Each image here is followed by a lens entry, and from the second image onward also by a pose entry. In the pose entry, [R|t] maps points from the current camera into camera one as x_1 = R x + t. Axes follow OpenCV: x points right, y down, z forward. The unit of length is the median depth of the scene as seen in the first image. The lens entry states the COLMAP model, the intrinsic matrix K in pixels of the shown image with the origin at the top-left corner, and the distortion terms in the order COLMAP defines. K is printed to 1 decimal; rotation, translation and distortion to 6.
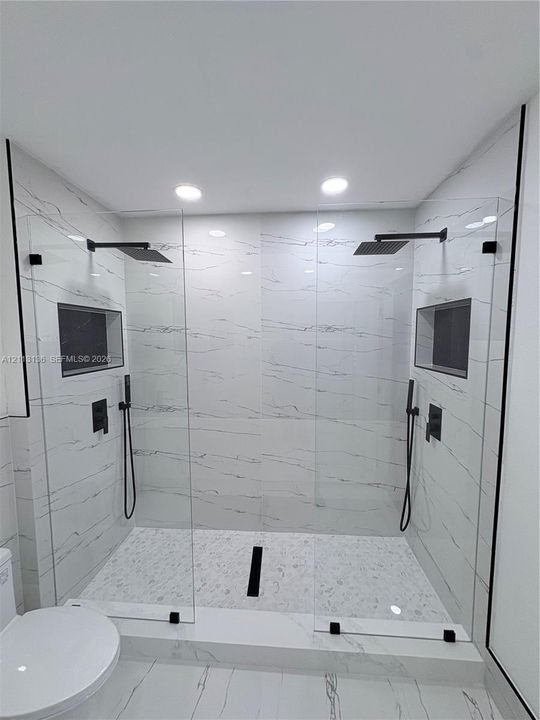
lens RADIAL K [[286.2, 0, 269.4], [0, 286.2, 359.1], [0, 0, 1]] dist [0.002703, 0.000086]
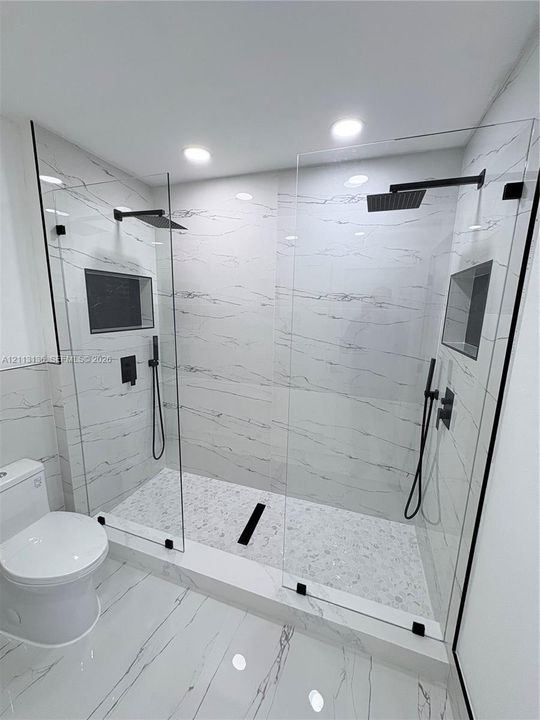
lens RADIAL K [[286.2, 0, 269.8], [0, 286.2, 358.9], [0, 0, 1]] dist [0.002703, 0.000086]
pose [[0.966419, 0.073546, -0.246222, 0.243419], [-0.048056, 0.992990, 0.107987, 0.002974], [0.252438, -0.092528, 0.963179, 0.037469]]
